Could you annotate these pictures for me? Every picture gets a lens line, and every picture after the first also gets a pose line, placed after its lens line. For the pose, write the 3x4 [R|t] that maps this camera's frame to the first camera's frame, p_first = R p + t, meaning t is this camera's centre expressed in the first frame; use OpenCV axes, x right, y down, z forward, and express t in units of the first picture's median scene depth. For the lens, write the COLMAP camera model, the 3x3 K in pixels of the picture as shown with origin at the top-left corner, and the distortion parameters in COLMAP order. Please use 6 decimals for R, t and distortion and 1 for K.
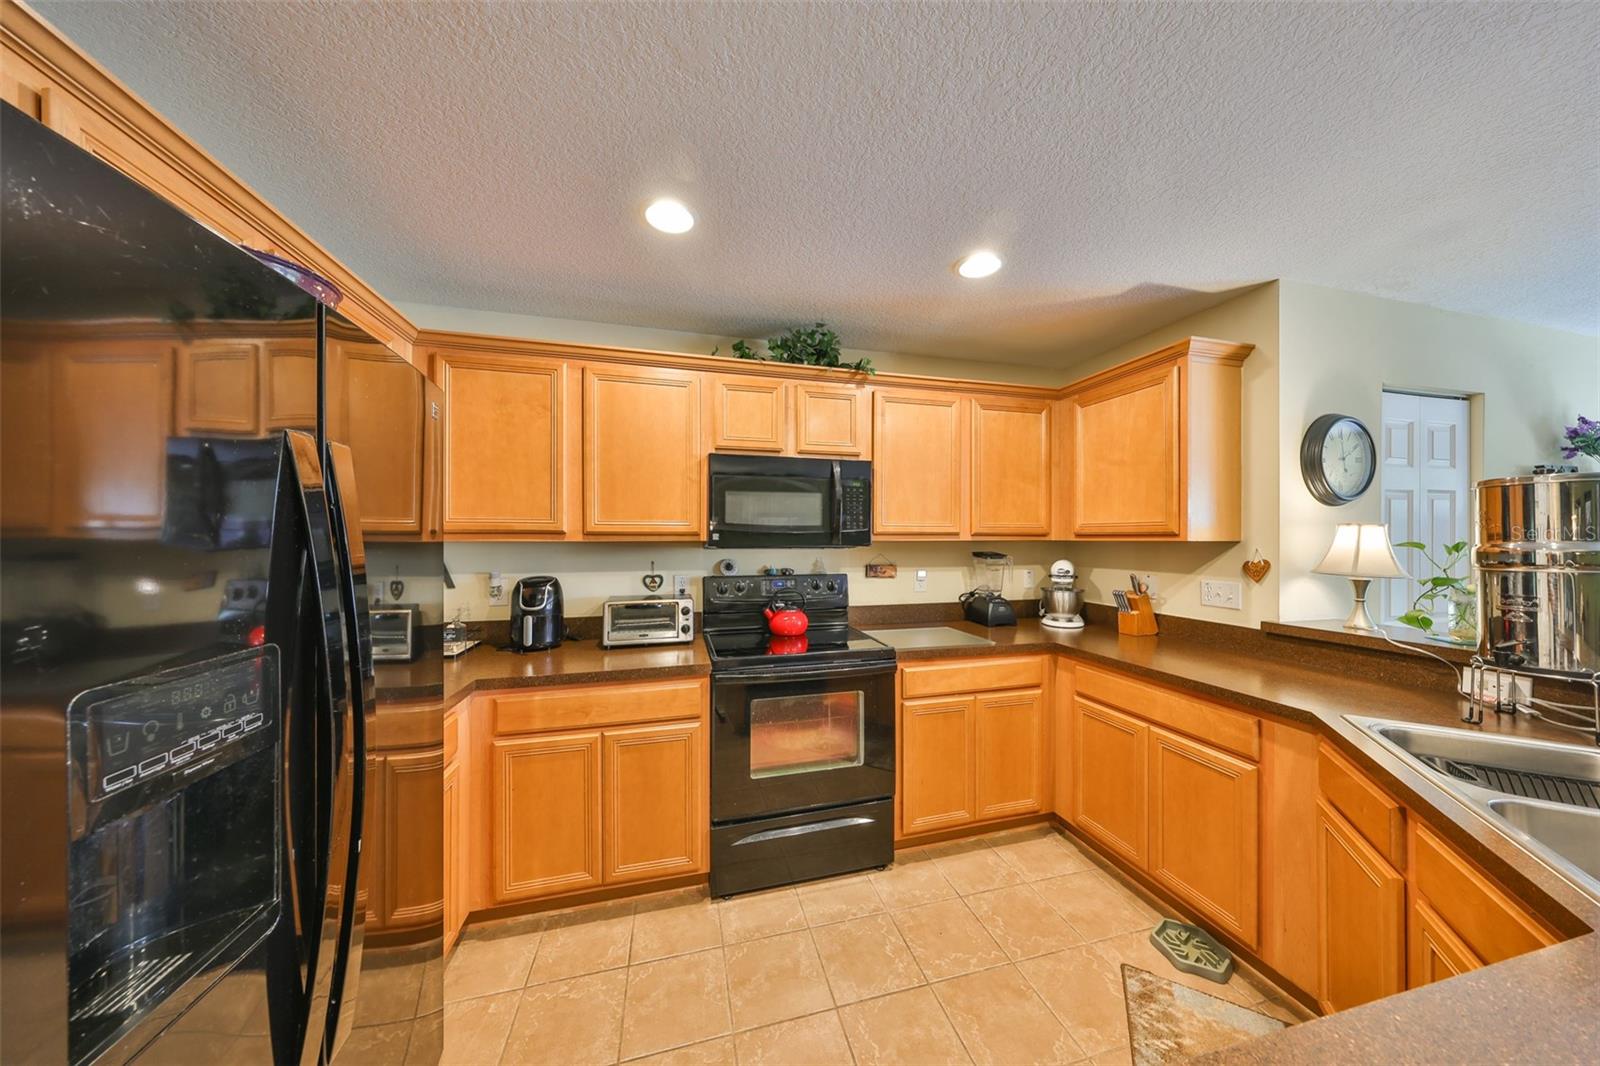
lens RADIAL K [[487.6, 0, 789.6], [0, 487.6, 535.9], [0, 0, 1]] dist [-0.000954, -0.000124]
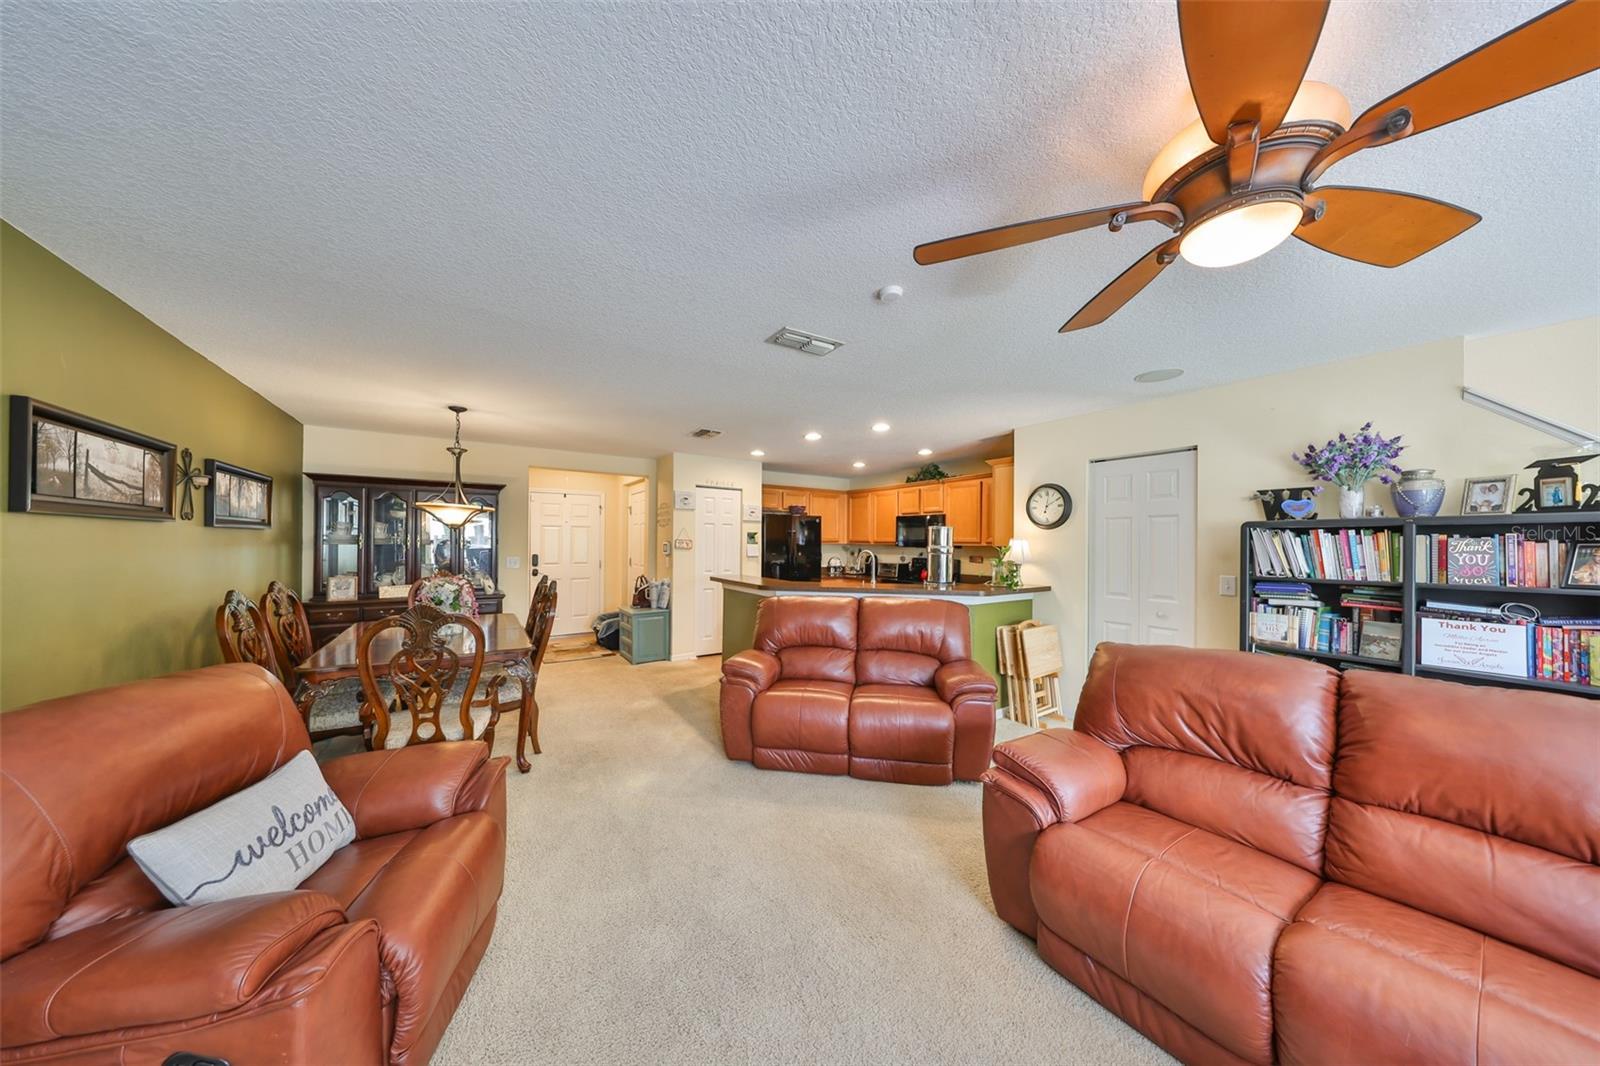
lens RADIAL K [[487.6, 0, 789.6], [0, 487.6, 535.9], [0, 0, 1]] dist [-0.000954, -0.000124]
pose [[0.310989, -0.009068, -0.950370, 2.473600], [-0.005634, 0.999919, -0.011385, -0.005537], [0.950397, 0.008895, 0.310913, -0.586392]]
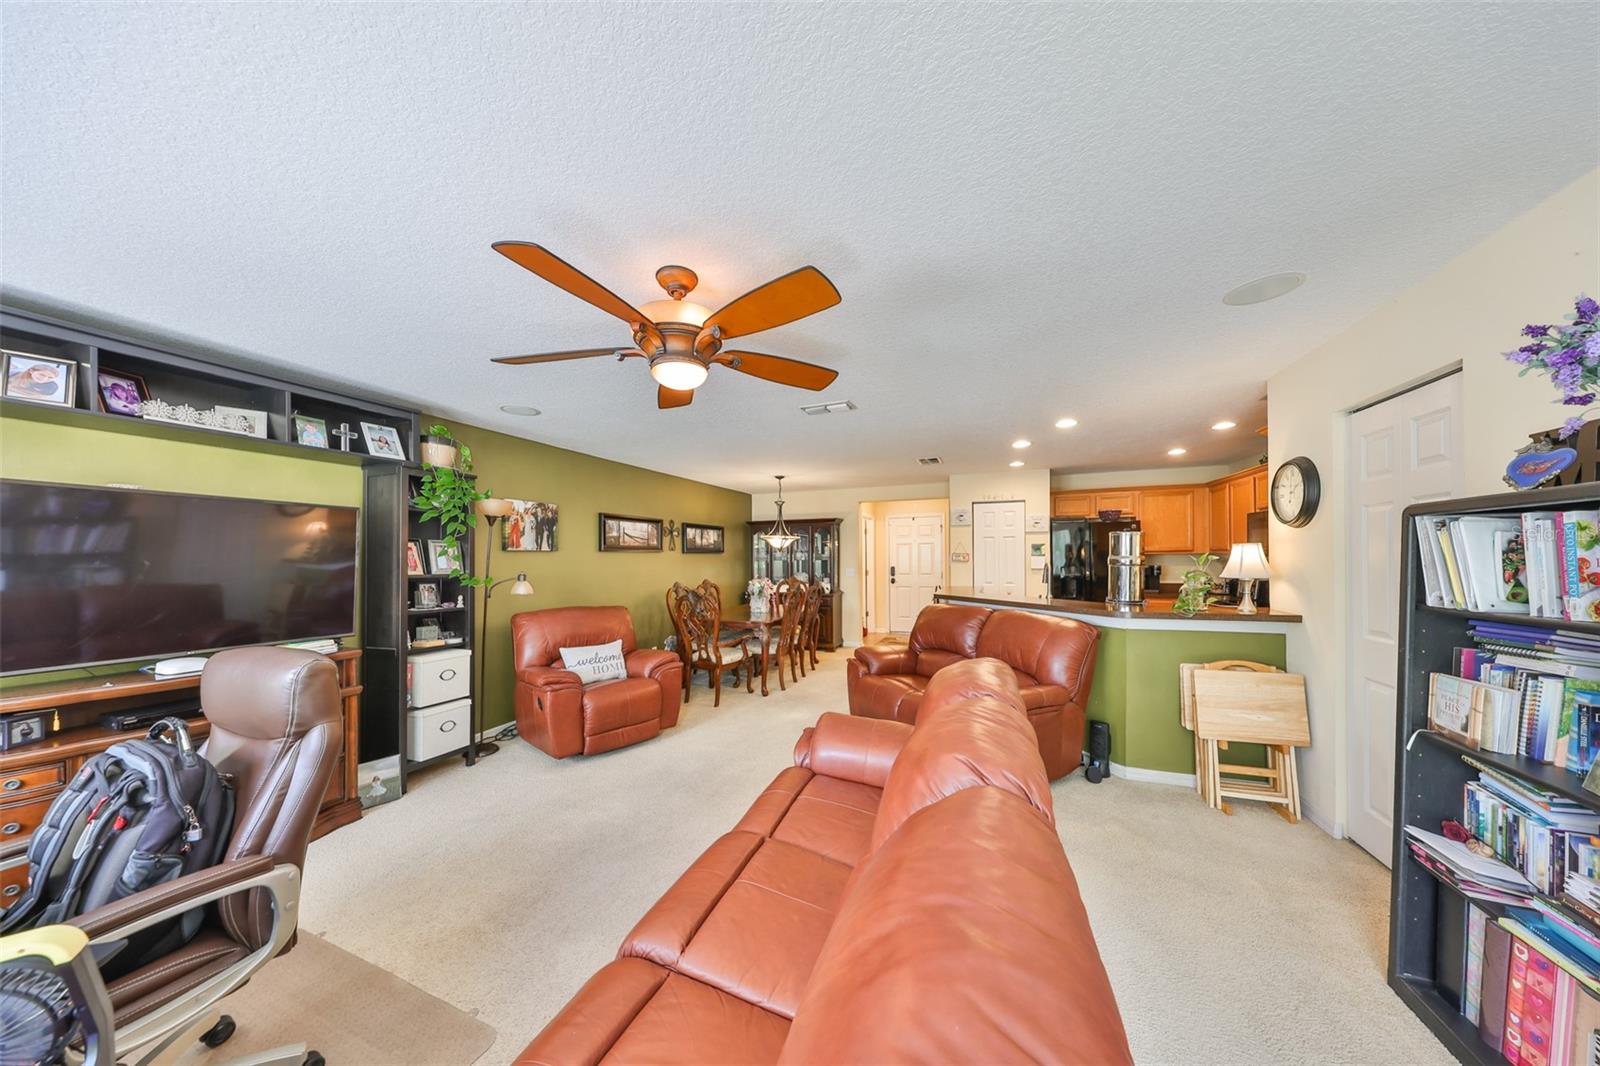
lens RADIAL K [[493.0, 0, 807.0], [0, 493.0, 536.0], [0, 0, 1]] dist [0.000101, -0.000042]
pose [[-0.579148, -0.026093, -0.814804, 2.710390], [0.014779, 0.998987, -0.042496, -0.003458], [0.815088, -0.036653, -0.578176, 0.627999]]
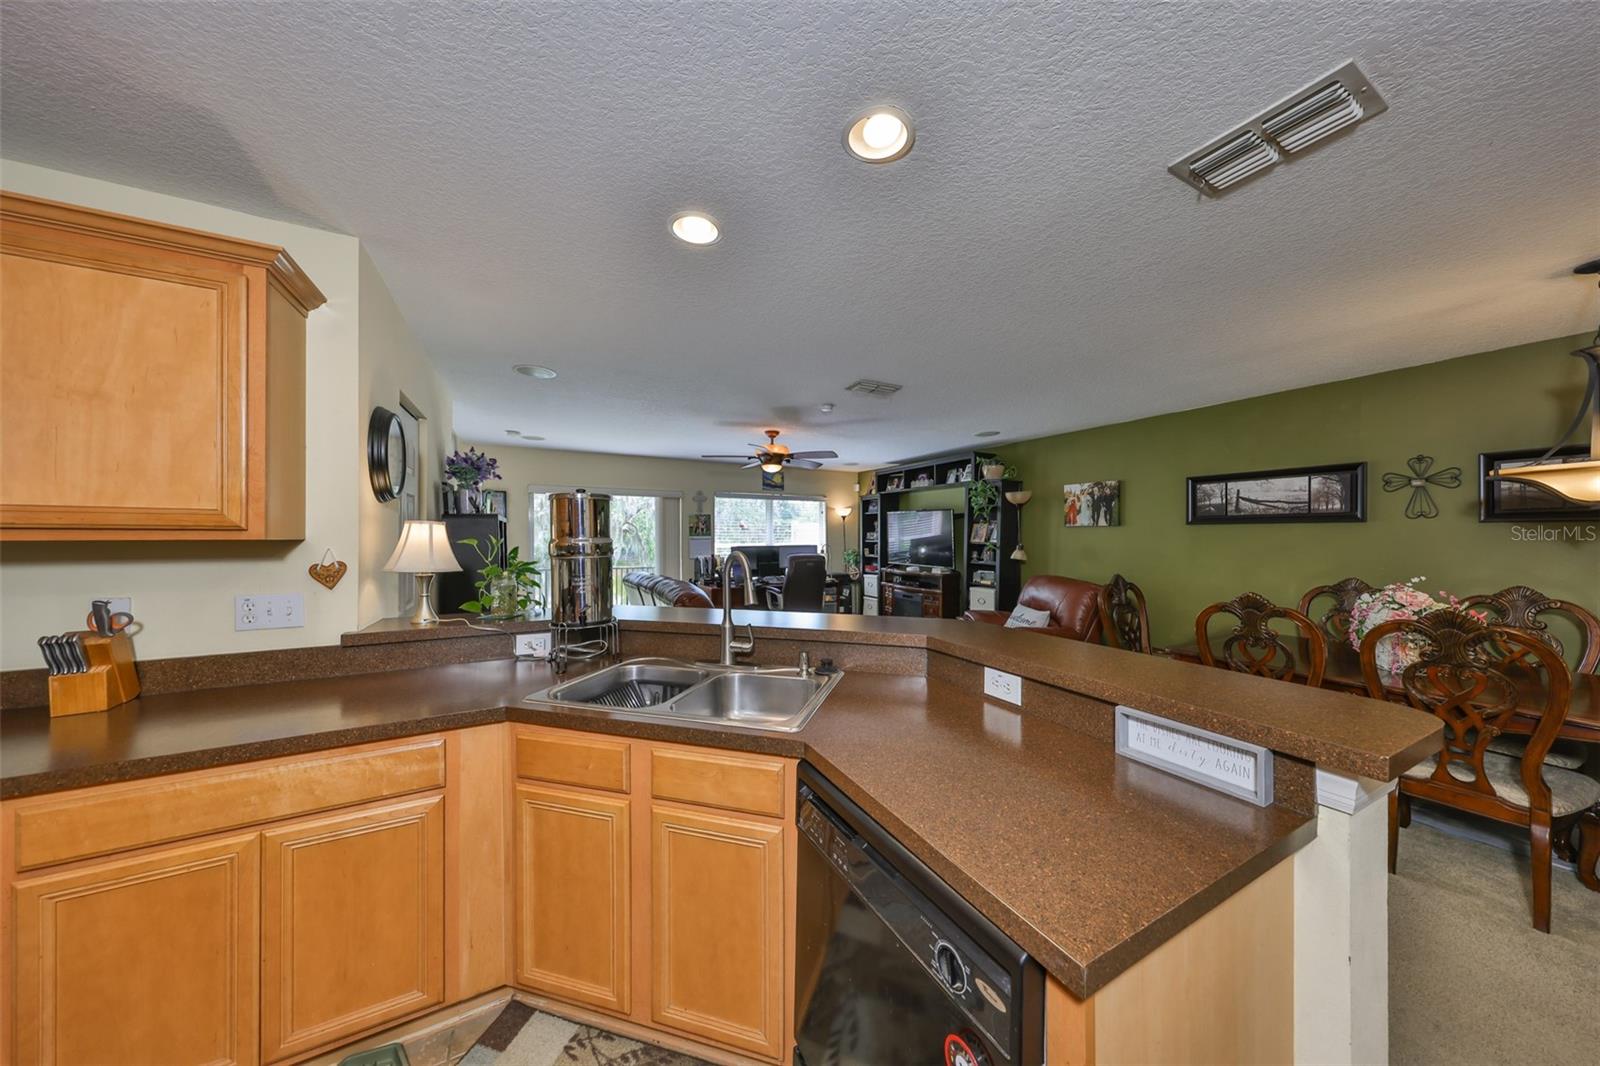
lens RADIAL K [[498.2, 0, 811.3], [0, 498.2, 535.7], [0, 0, 1]] dist [-0.000171, -0.000048]
pose [[-0.257783, 0.000307, 0.966203, -0.058301], [-0.002013, 0.999998, -0.000855, 0.003224], [-0.966201, -0.002165, -0.257781, 0.389588]]
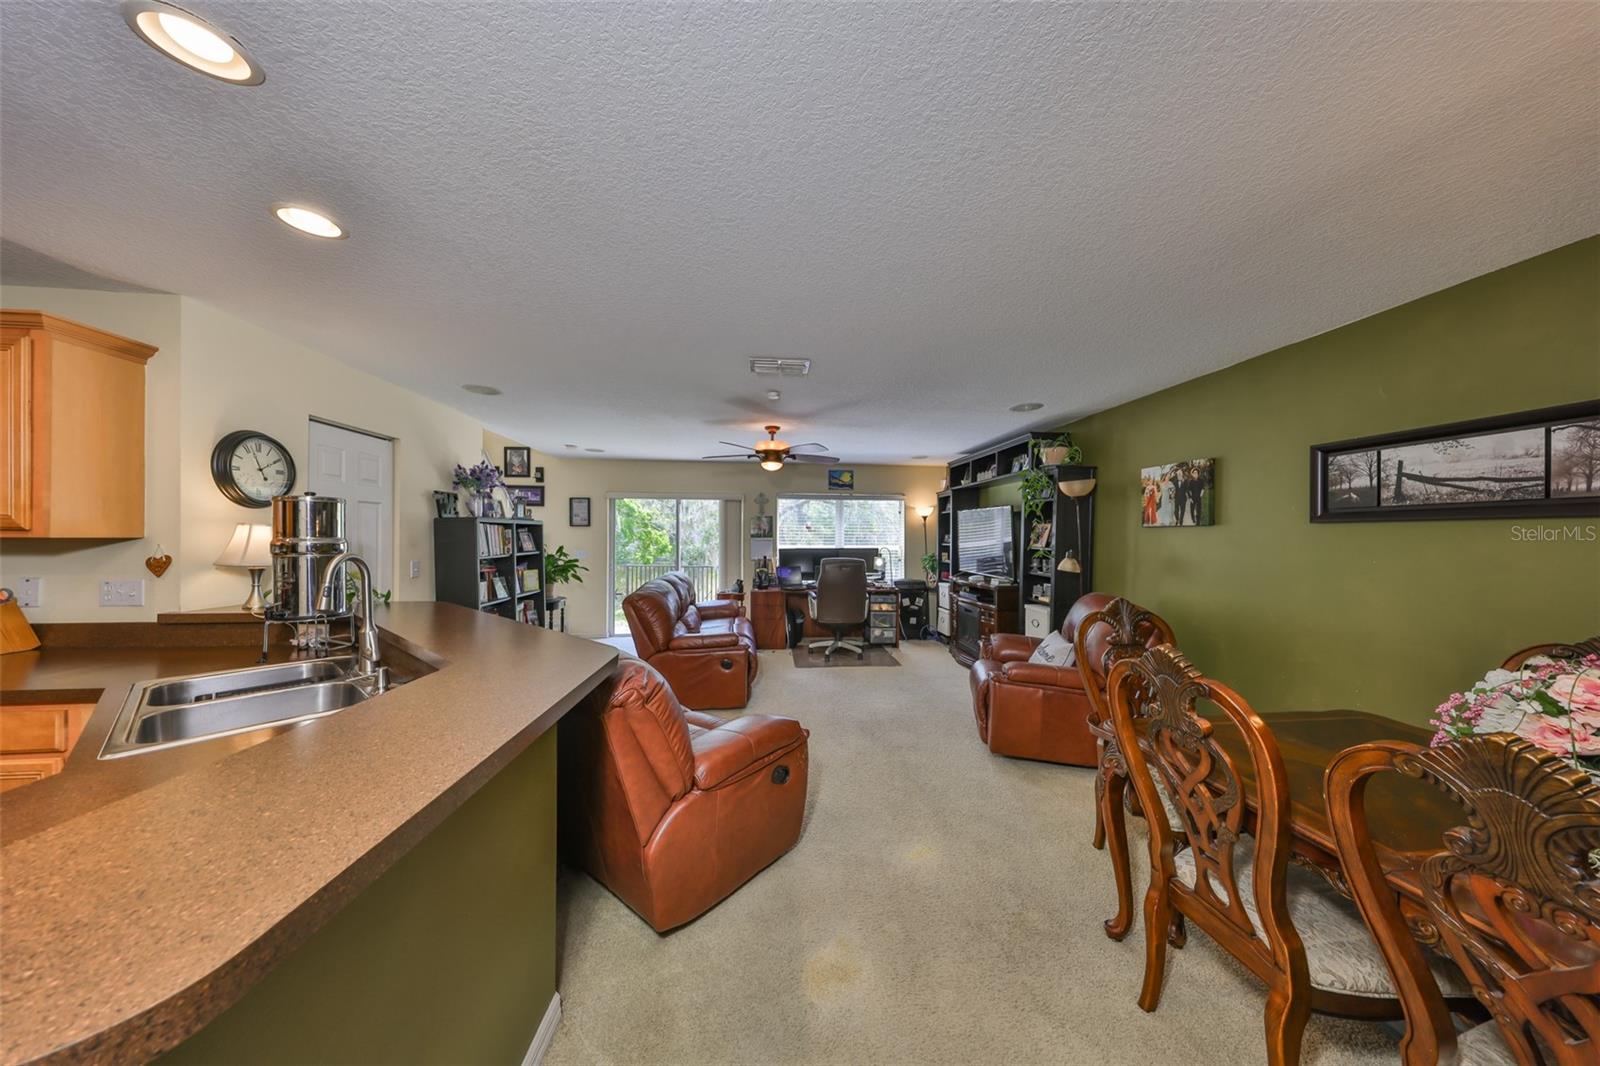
lens RADIAL K [[493.0, 0, 807.0], [0, 493.0, 536.0], [0, 0, 1]] dist [0.000101, -0.000042]
pose [[0.138755, 0.003408, 0.990321, 0.099620], [-0.007634, 0.999968, -0.002372, -0.001191], [-0.990297, -0.007231, 0.138776, -0.469862]]
